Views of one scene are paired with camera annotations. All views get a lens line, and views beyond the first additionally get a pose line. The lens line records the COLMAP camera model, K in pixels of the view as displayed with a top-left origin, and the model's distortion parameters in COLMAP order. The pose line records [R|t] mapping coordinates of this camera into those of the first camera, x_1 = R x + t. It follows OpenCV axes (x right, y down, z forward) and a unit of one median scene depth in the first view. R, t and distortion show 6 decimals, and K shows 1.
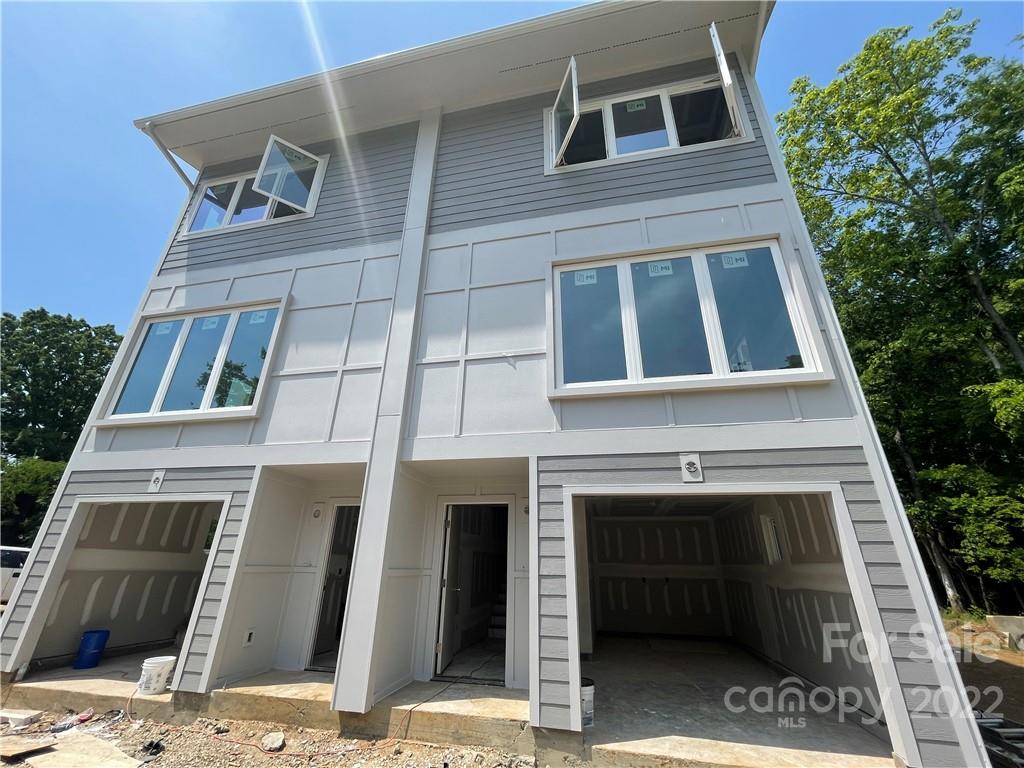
lens RADIAL K [[409.5, 0, 508.0], [0, 409.5, 382.1], [0, 0, 1]] dist [-0.000212, -0.000071]
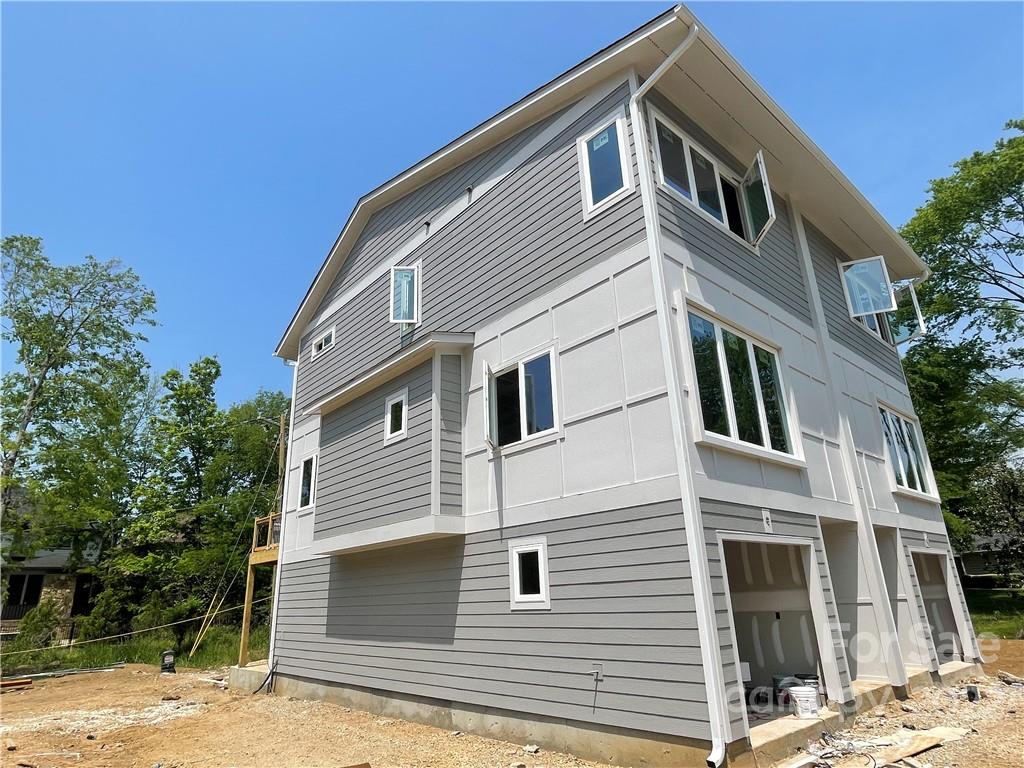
lens RADIAL K [[592.5, 0, 509.5], [0, 592.5, 386.1], [0, 0, 1]] dist [0.002345, -0.001400]
pose [[0.586092, 0.238071, 0.774479, -2.485940], [-0.281767, 0.956086, -0.080667, 0.235677], [-0.759673, -0.170944, 0.627435, 0.685407]]
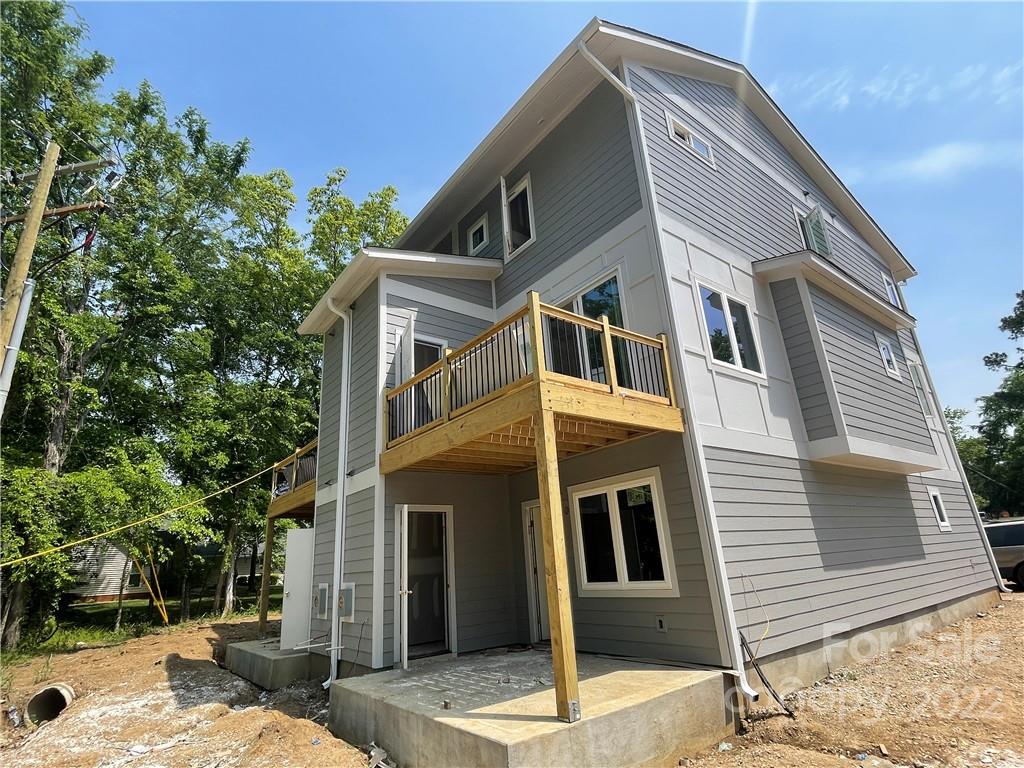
lens RADIAL K [[521.2, 0, 512.0], [0, 521.2, 384.0], [0, 0, 1]] dist [-0.000405, 0.000317]
pose [[-0.765222, 0.240583, 0.597122, -1.205271], [-0.209981, 0.783540, -0.584785, 1.773352], [-0.608558, -0.572875, -0.549064, 4.051404]]
